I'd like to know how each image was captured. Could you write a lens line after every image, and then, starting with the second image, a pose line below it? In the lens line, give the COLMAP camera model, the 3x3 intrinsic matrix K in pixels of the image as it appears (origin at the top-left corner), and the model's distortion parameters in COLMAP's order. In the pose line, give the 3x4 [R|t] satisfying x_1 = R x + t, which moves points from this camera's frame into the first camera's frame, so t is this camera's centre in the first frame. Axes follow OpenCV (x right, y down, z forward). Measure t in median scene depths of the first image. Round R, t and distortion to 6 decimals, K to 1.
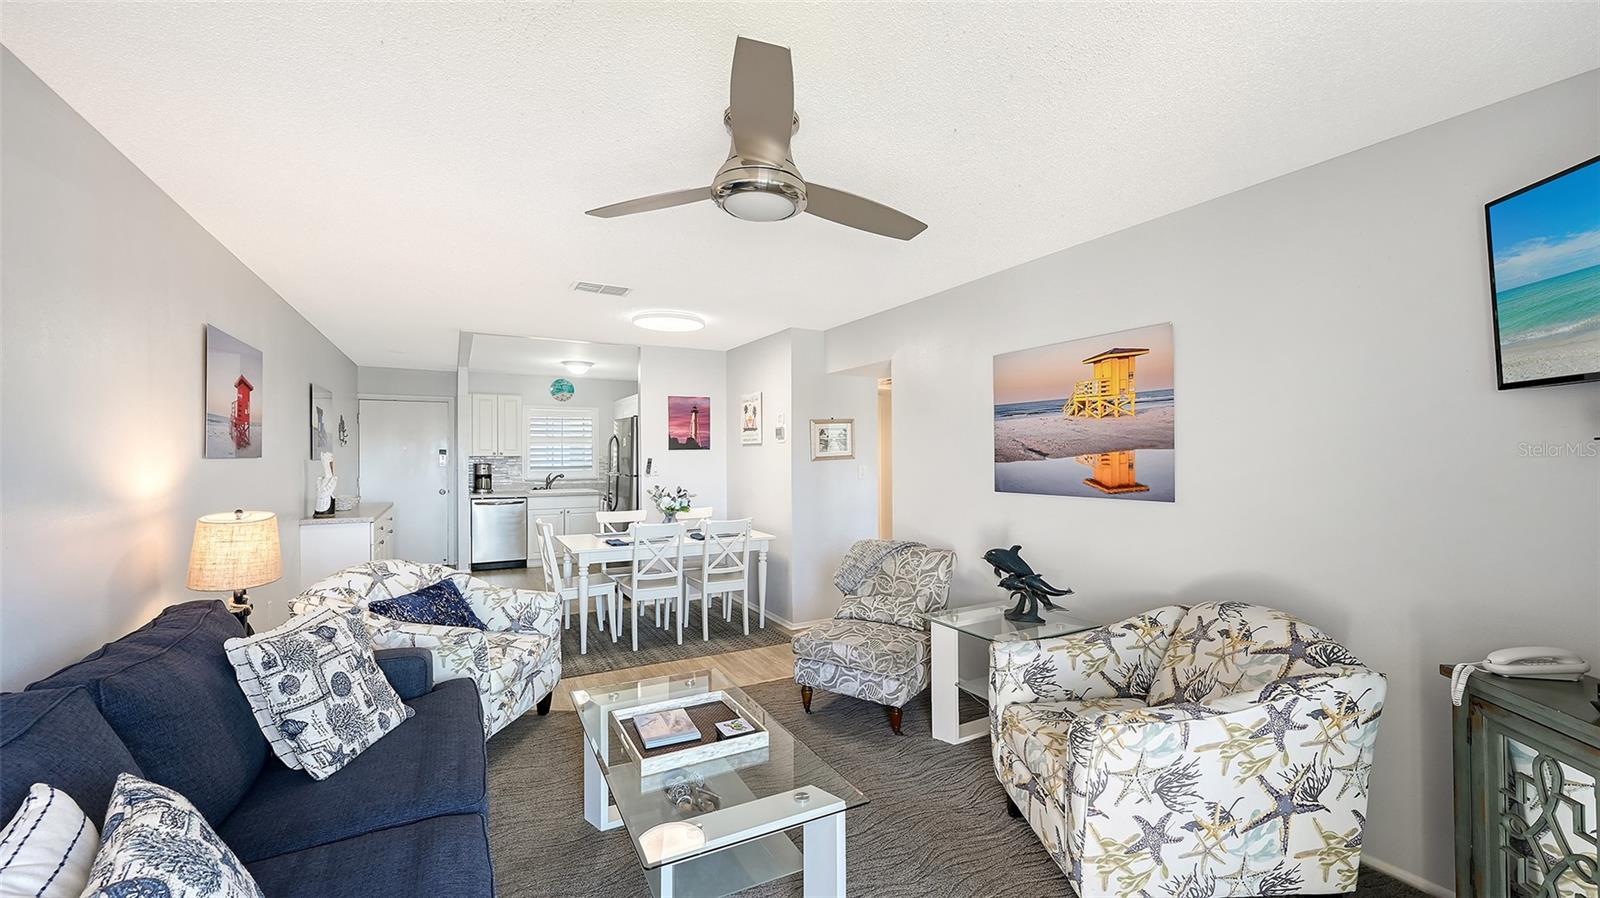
lens RADIAL K [[643.6, 0, 778.1], [0, 643.6, 454.2], [0, 0, 1]] dist [-0.000582, -0.000075]
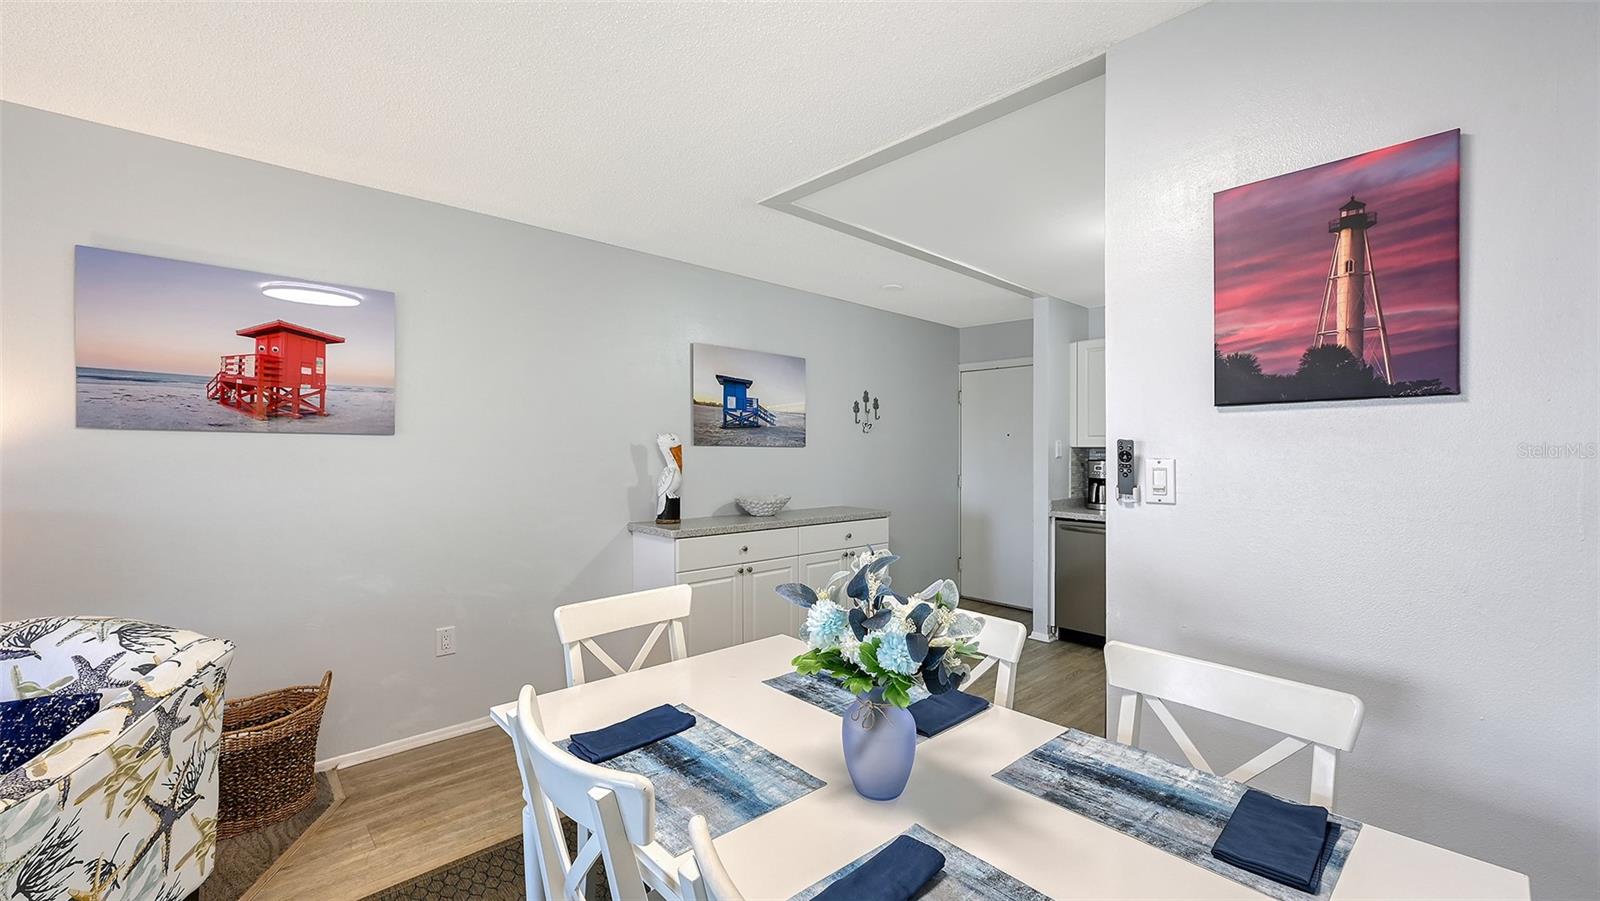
lens RADIAL K [[641.9, 0, 808.8], [0, 641.9, 453.4], [0, 0, 1]] dist [-0.001196, -0.000185]
pose [[0.290167, 0.005736, -0.956959, 0.041724], [-0.007732, 0.999963, 0.003650, 0.020709], [0.956945, 0.006340, 0.290201, 1.334634]]
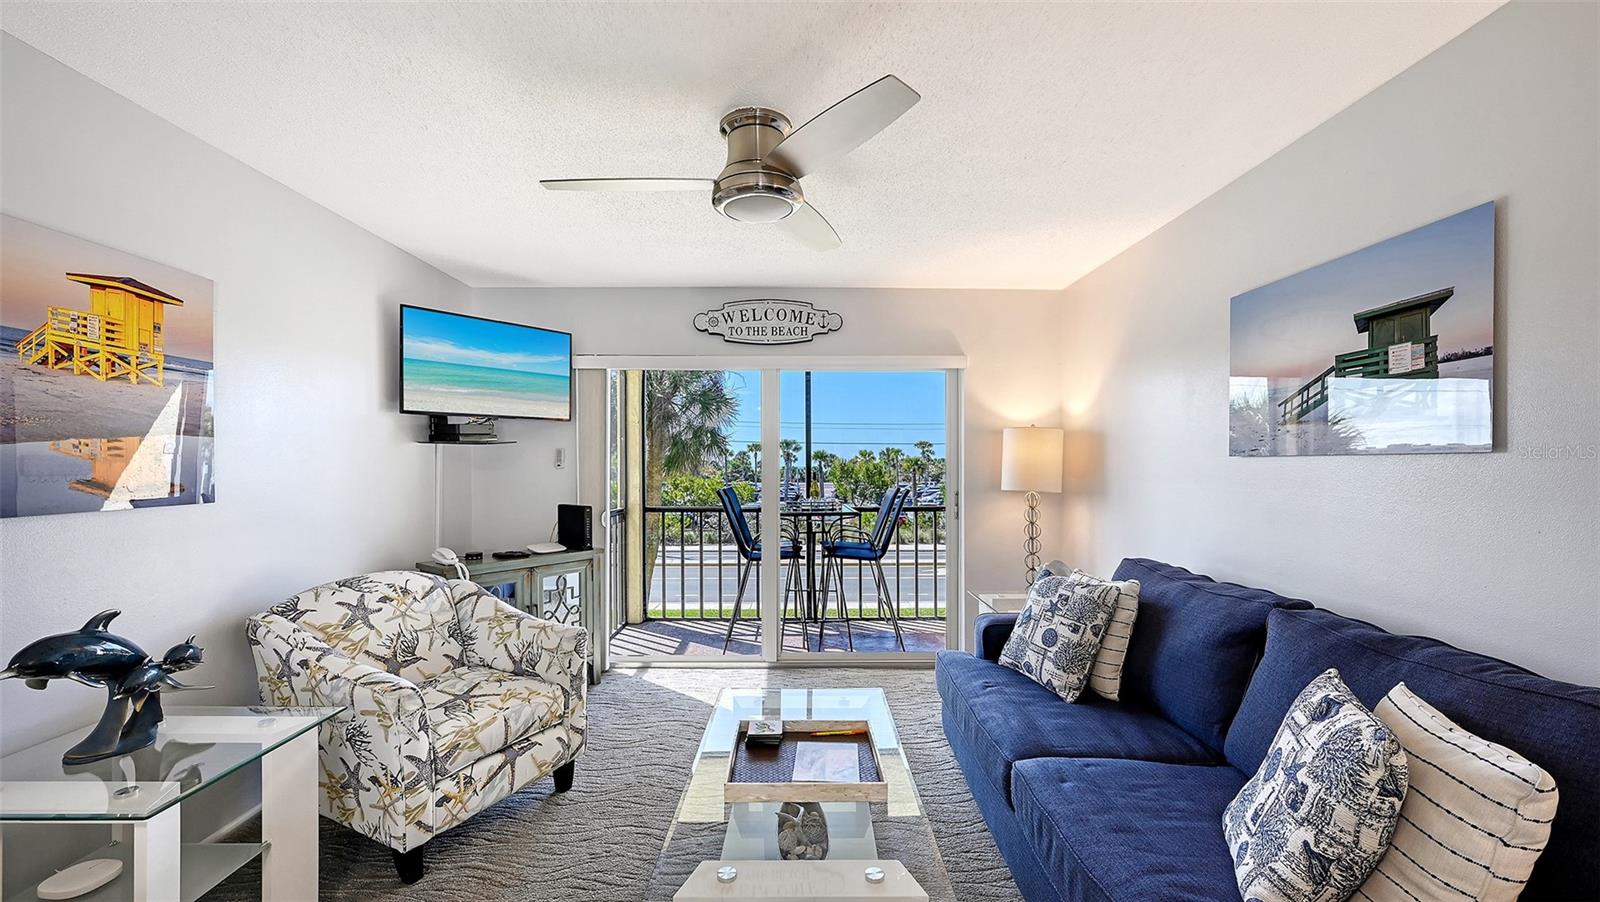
lens RADIAL K [[634.5, 0, 800.2], [0, 634.5, 470.7], [0, 0, 1]] dist [-0.000491, 0.000164]
pose [[-0.900238, -0.002486, 0.435391, -0.307606], [0.001180, 0.999966, 0.008147, 0.022020], [-0.435397, 0.007848, -0.900205, 1.066137]]
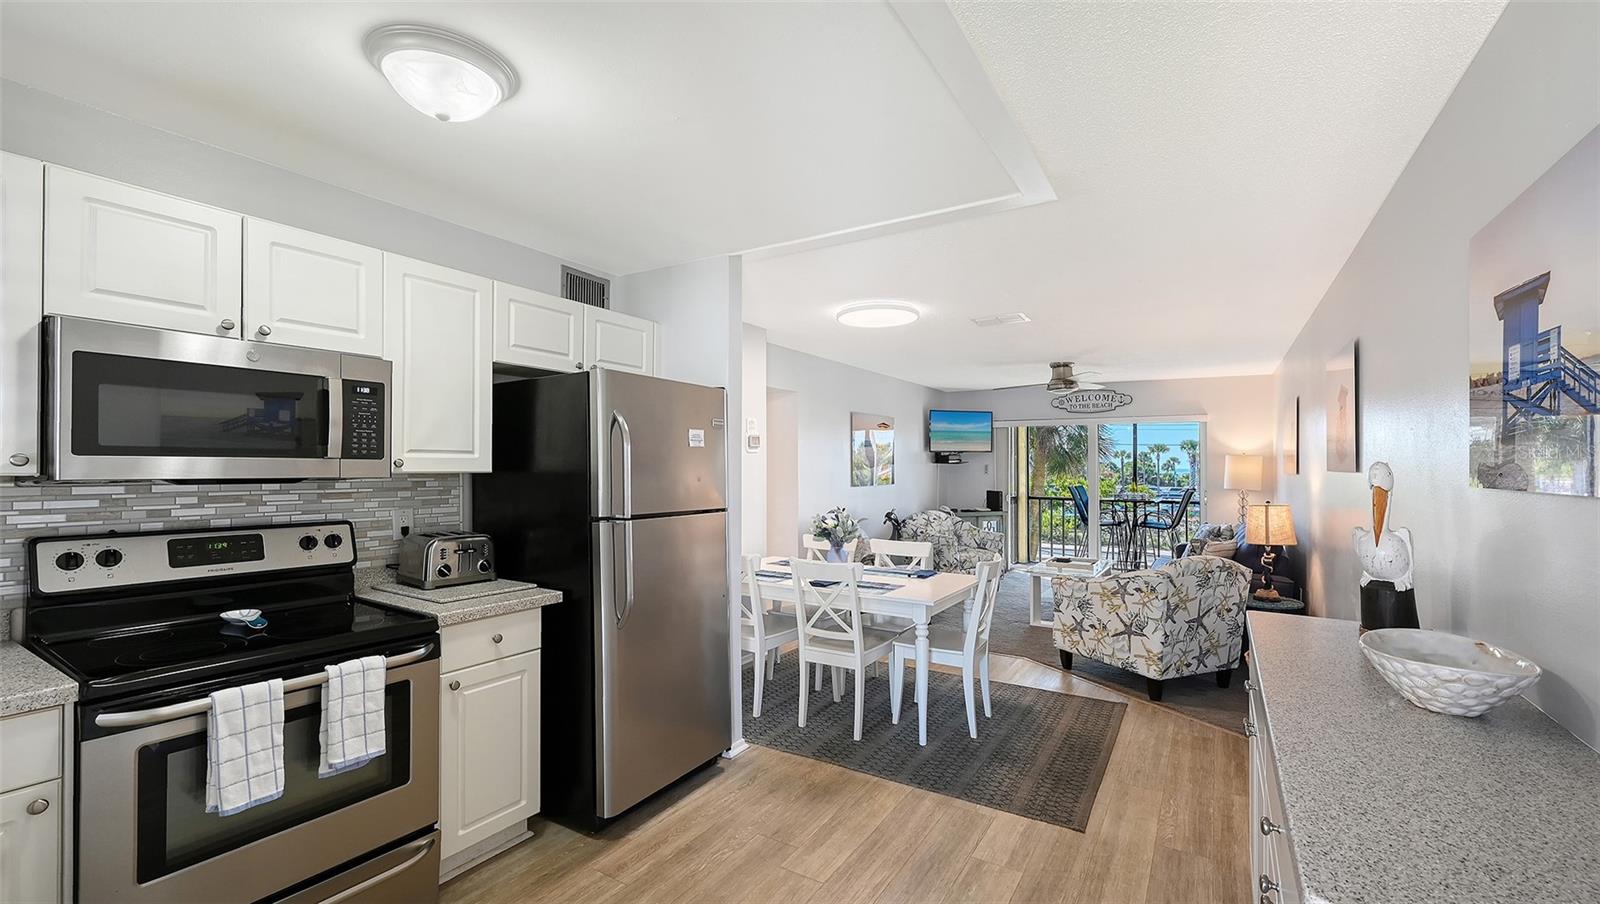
lens RADIAL K [[653.0, 0, 812.0], [0, 653.0, 454.3], [0, 0, 1]] dist [0.000950, 0.000040]
pose [[-0.523124, 0.012532, 0.852164, -1.194217], [-0.004406, 0.999839, -0.017408, -0.000645], [-0.852245, -0.012861, -0.522984, 2.094649]]
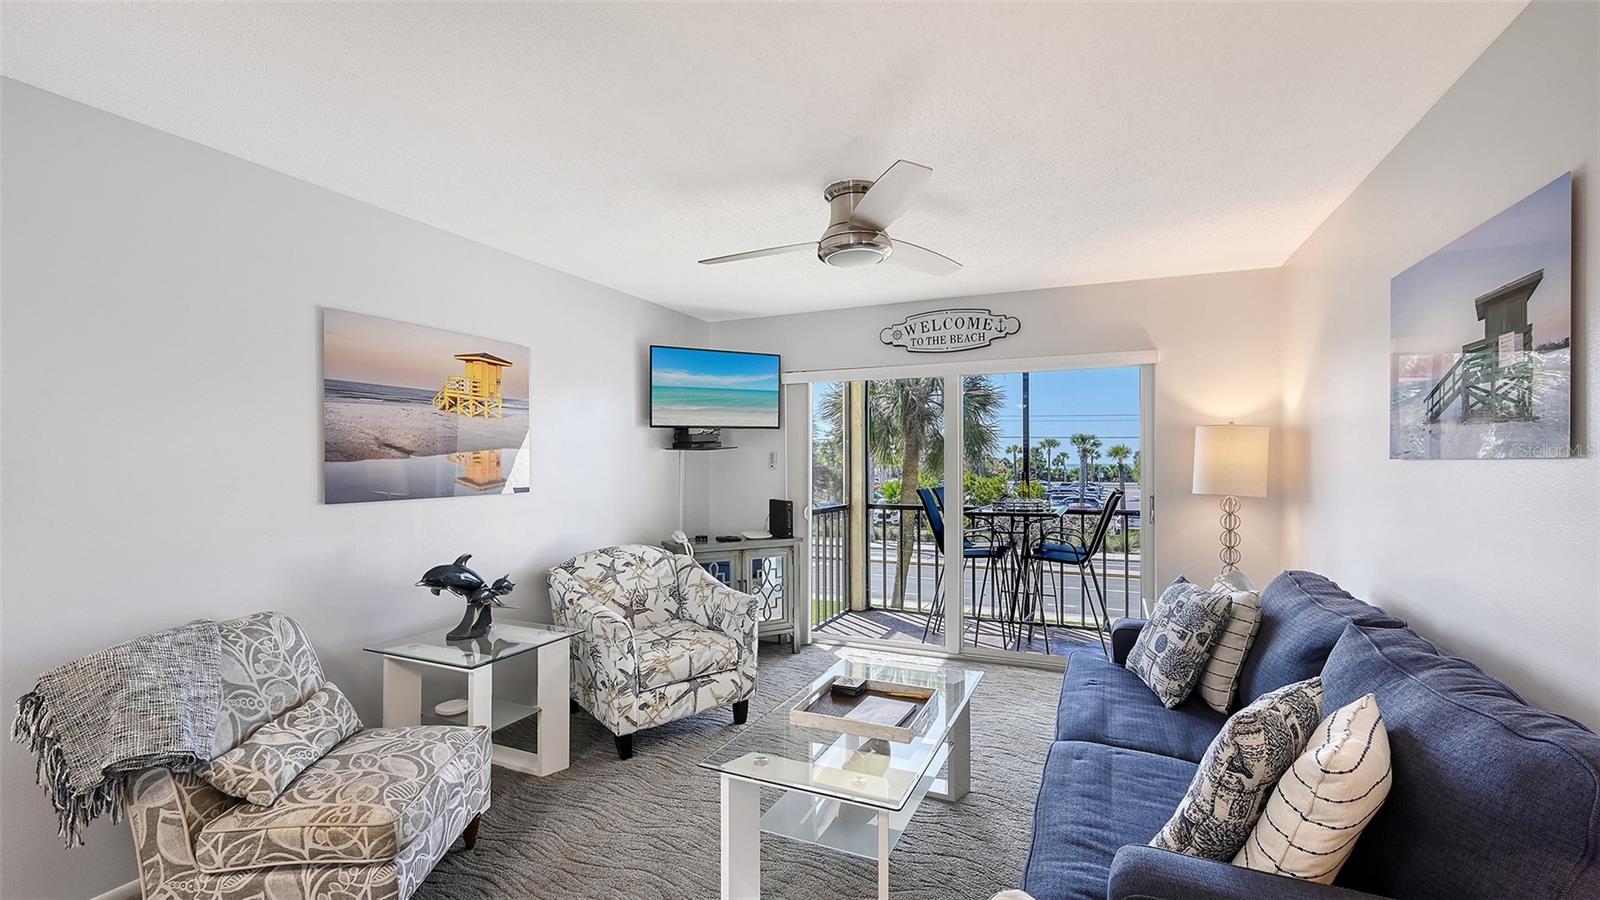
lens RADIAL K [[664.1, 0, 814.8], [0, 664.1, 464.7], [0, 0, 1]] dist [-0.002525, -0.000068]
pose [[-0.644295, -0.000121, 0.764777, -0.553596], [0.002273, 0.999995, 0.002073, 0.015733], [-0.764774, 0.003074, -0.644291, 1.070342]]
